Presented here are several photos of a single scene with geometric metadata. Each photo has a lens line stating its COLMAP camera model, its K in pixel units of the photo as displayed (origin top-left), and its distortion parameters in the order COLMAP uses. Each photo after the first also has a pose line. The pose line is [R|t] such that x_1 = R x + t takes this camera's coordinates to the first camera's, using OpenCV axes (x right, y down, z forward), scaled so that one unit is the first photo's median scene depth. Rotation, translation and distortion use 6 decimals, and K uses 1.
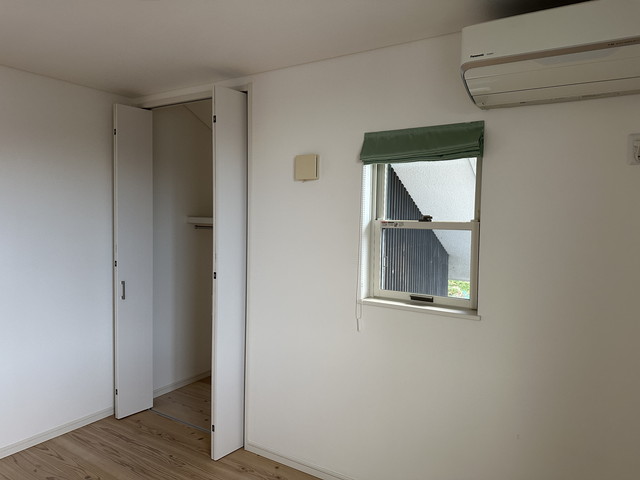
lens RADIAL K [[456.2, 0, 324.7], [0, 456.2, 241.4], [0, 0, 1]] dist [-0.002699, -0.004313]
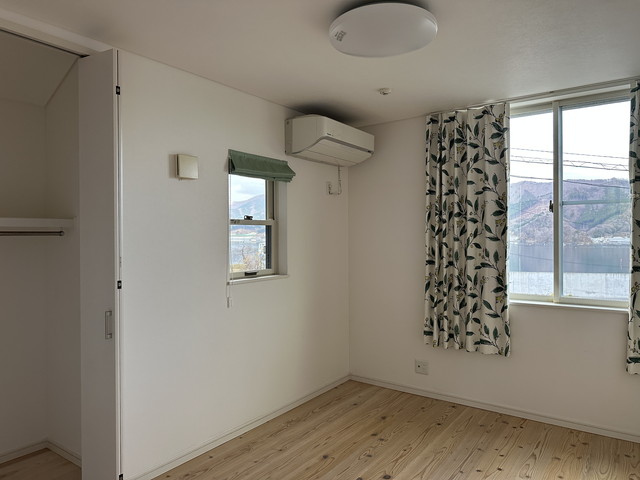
lens RADIAL K [[456.2, 0, 324.7], [0, 456.2, 241.4], [0, 0, 1]] dist [-0.002699, -0.004313]
pose [[0.029176, -0.027747, 0.999189, -1.193737], [0.068193, 0.997341, 0.025705, 0.003385], [-0.997245, 0.067388, 0.030991, 0.709861]]
